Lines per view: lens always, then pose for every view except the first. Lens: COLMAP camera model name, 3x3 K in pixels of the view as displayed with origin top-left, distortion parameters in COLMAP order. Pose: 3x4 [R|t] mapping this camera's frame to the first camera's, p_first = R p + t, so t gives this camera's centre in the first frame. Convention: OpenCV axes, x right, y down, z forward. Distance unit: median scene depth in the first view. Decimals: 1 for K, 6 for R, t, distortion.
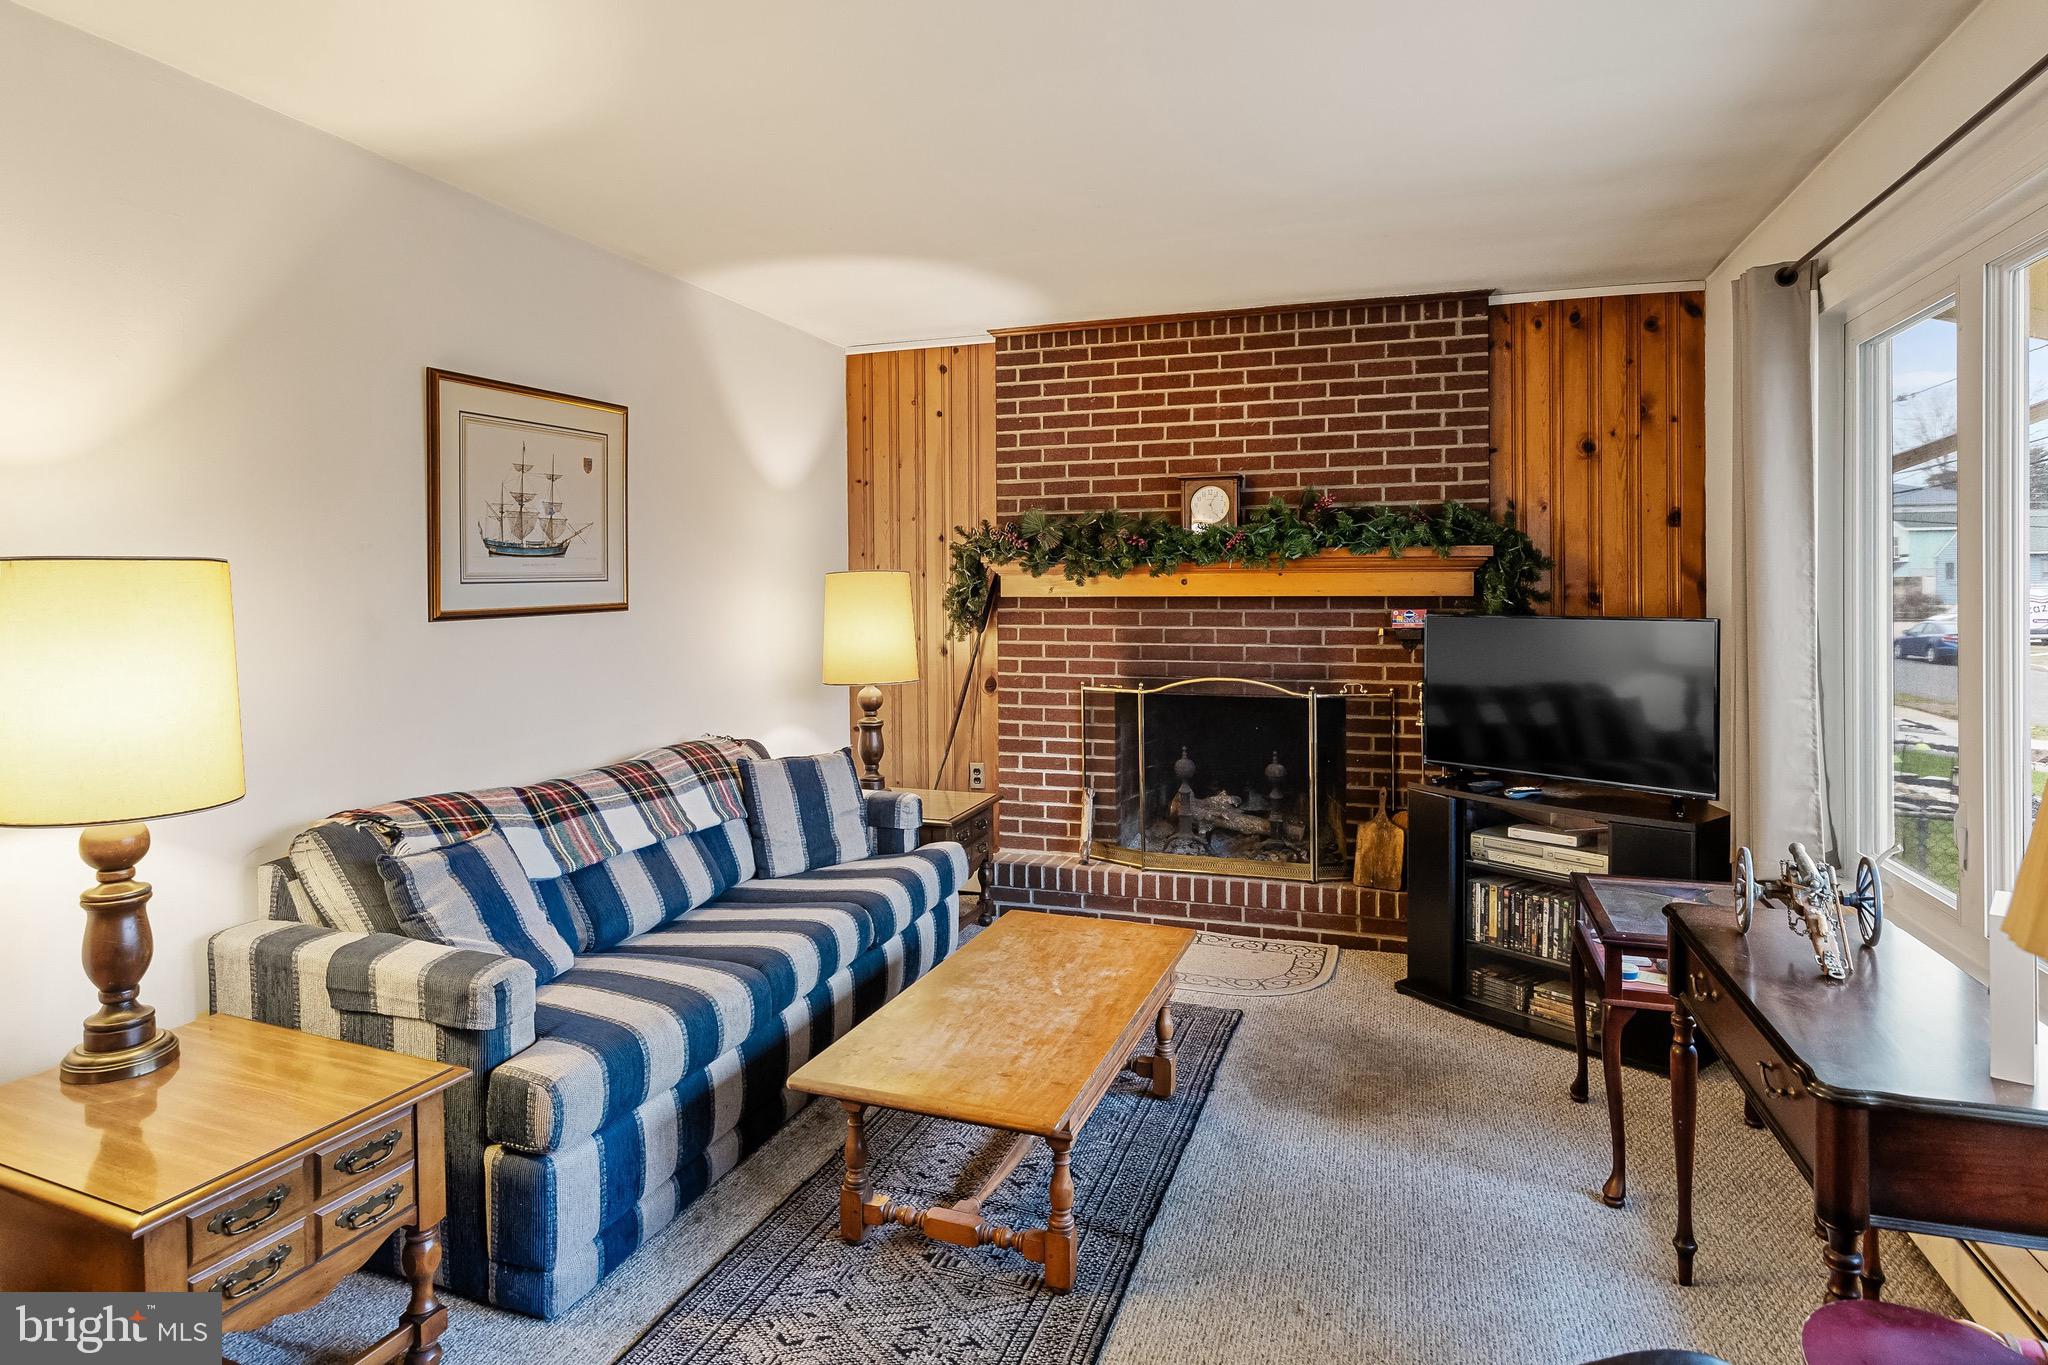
lens RADIAL K [[1096.0, 0, 1000.3], [0, 1096.0, 602.6], [0, 0, 1]] dist [-0.014618, 0.004537]
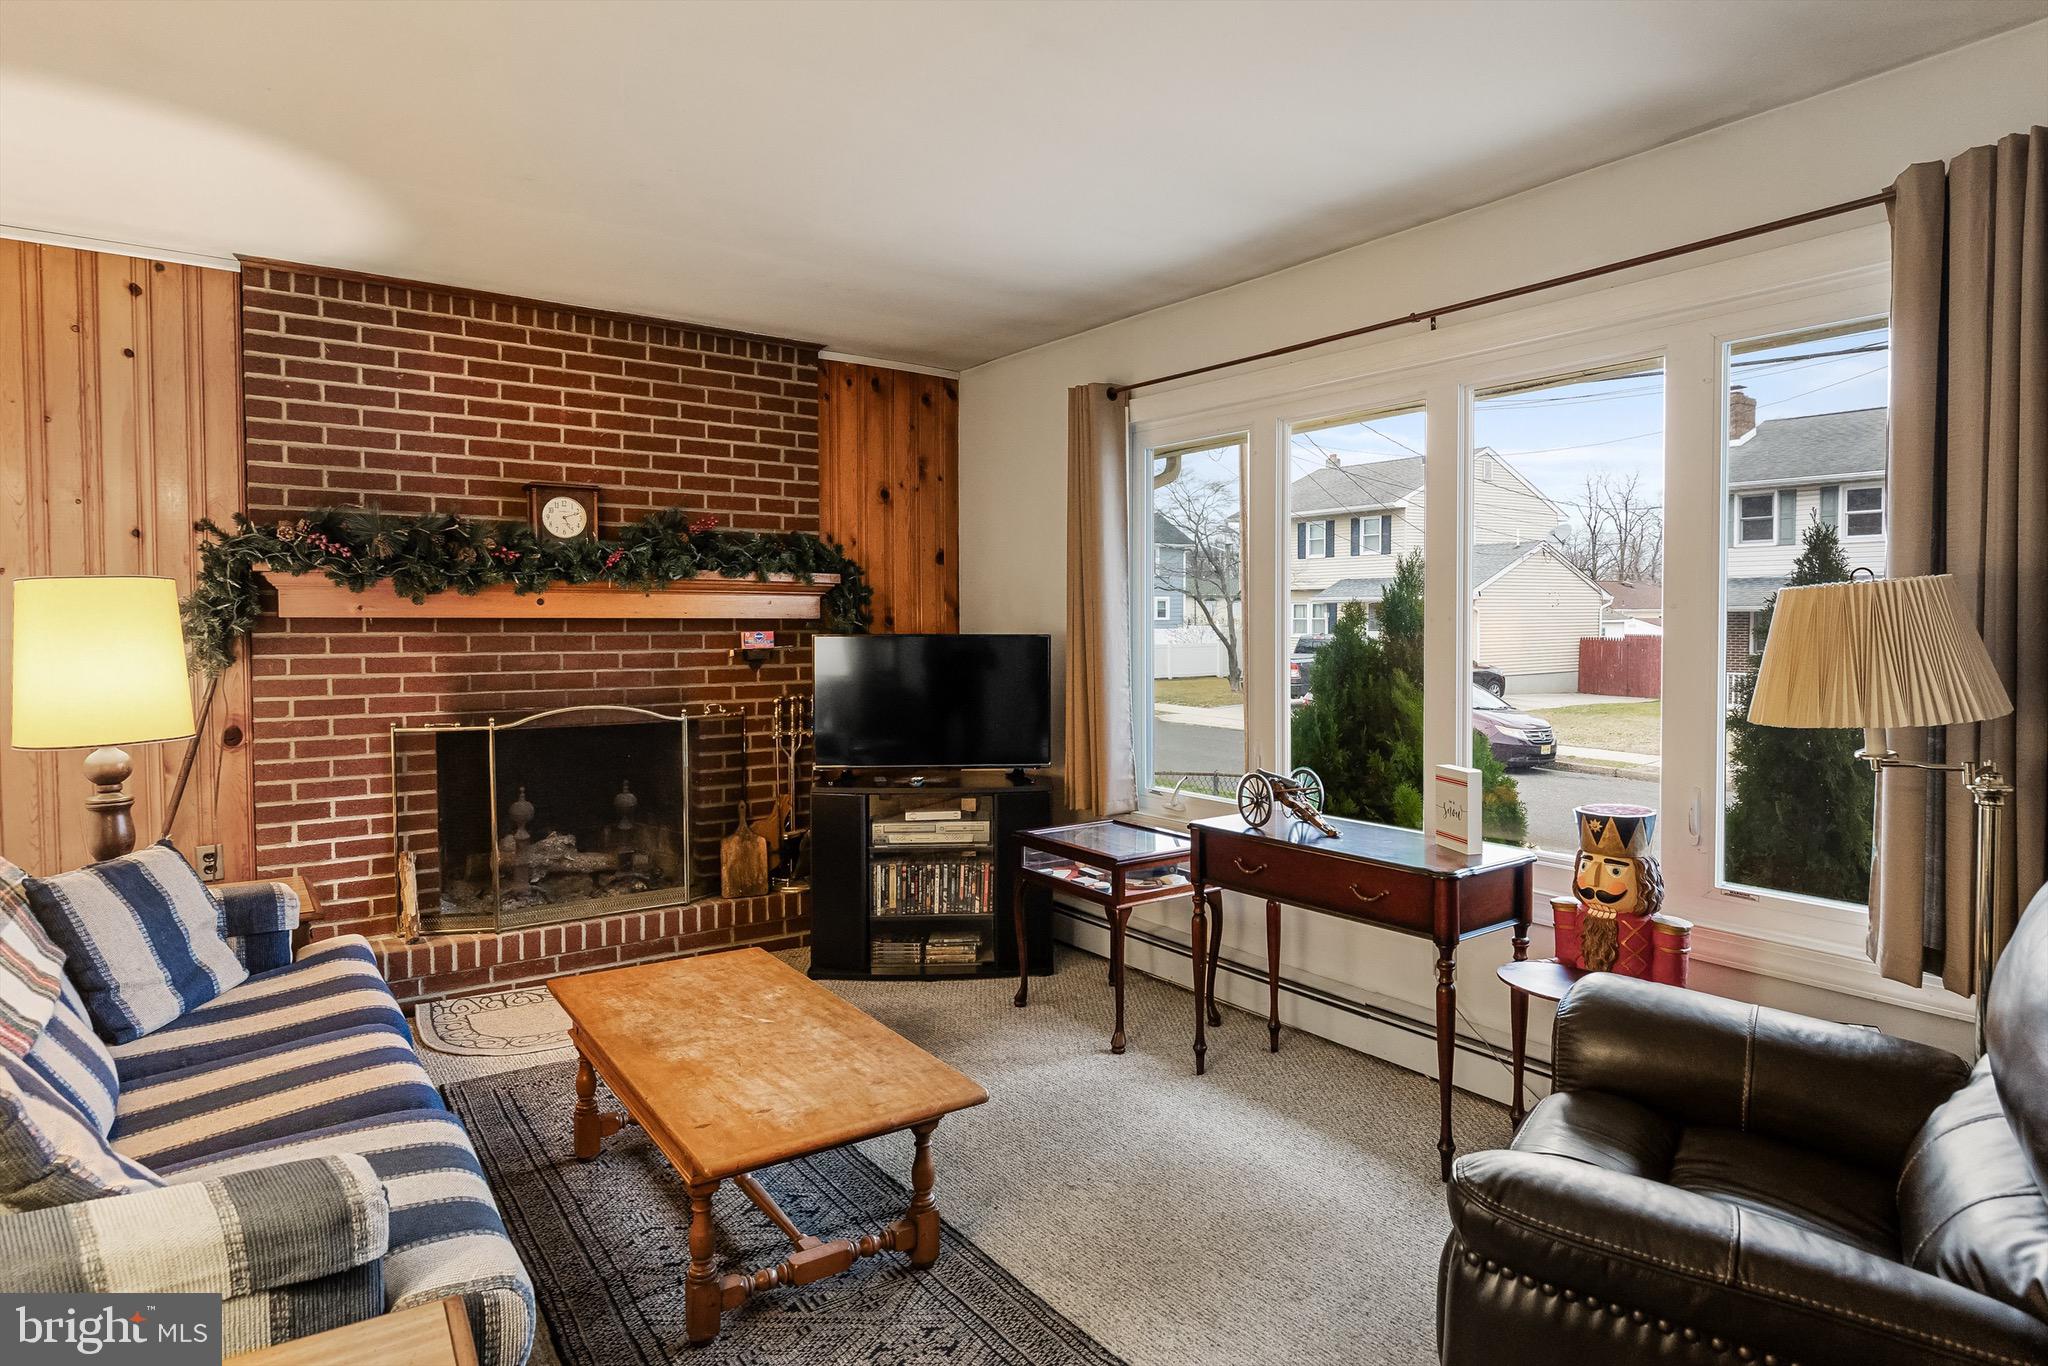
lens RADIAL K [[1135.1, 0, 1053.3], [0, 1135.1, 660.8], [0, 0, 1]] dist [-0.010636, 0.001292]
pose [[0.577102, -0.023847, 0.816324, -0.363731], [0.005327, 0.999662, 0.025437, 0.008584], [-0.816655, -0.010331, 0.577034, 0.130764]]
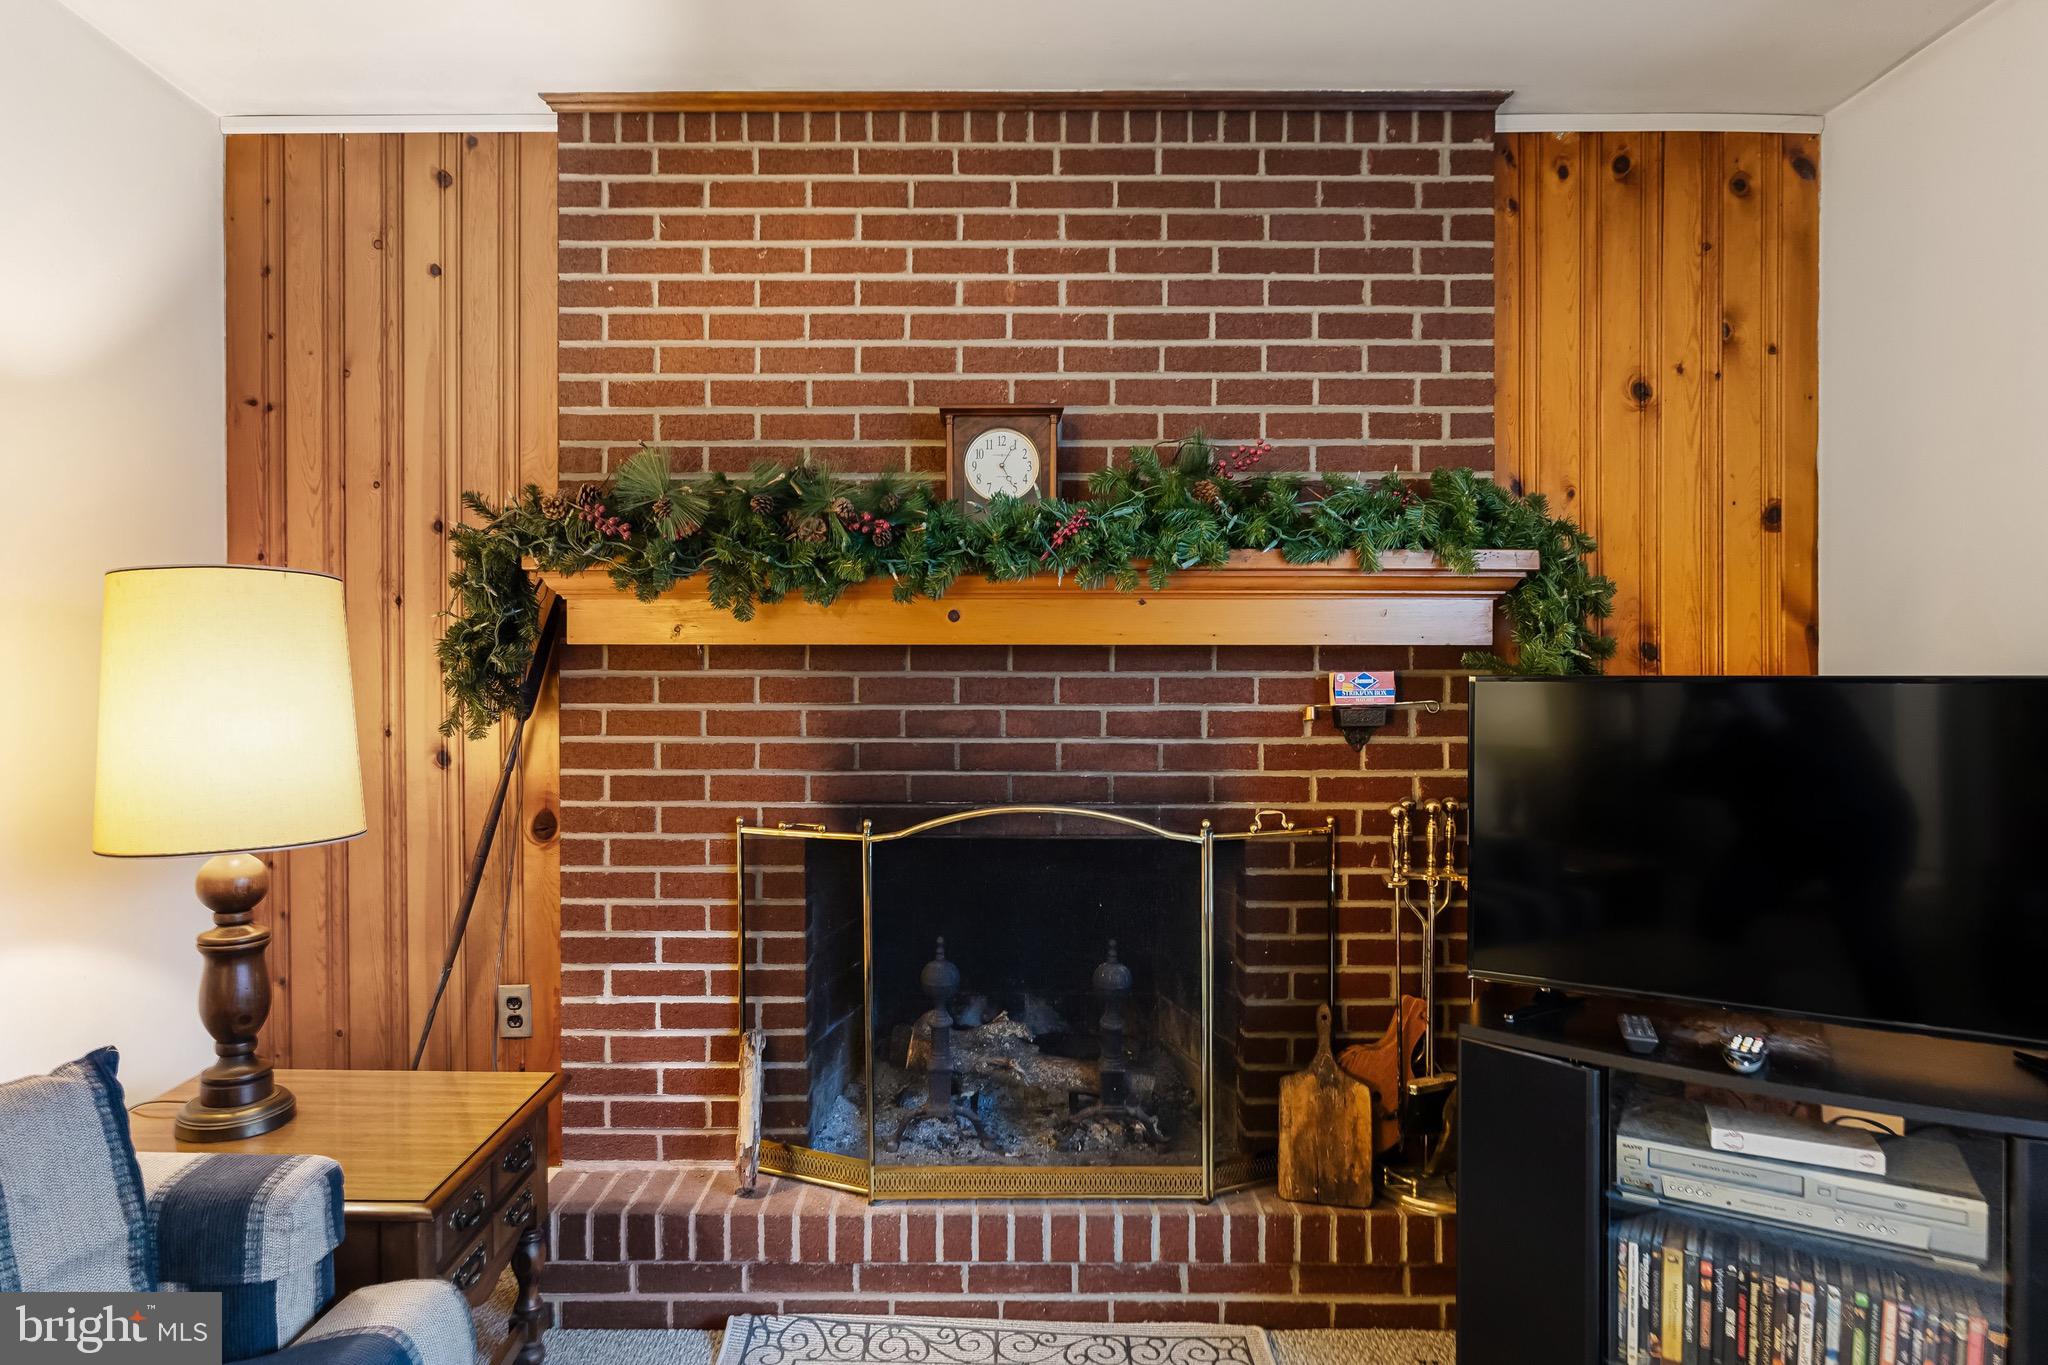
lens RADIAL K [[1202.8, 0, 970.5], [0, 1202.8, 679.0], [0, 0, 1]] dist [-0.001158, 0.000534]
pose [[0.947390, 0.003352, 0.320064, -0.000732], [-0.001466, 0.999980, -0.006133, 0.014135], [-0.320078, 0.005341, 0.947376, 0.502005]]
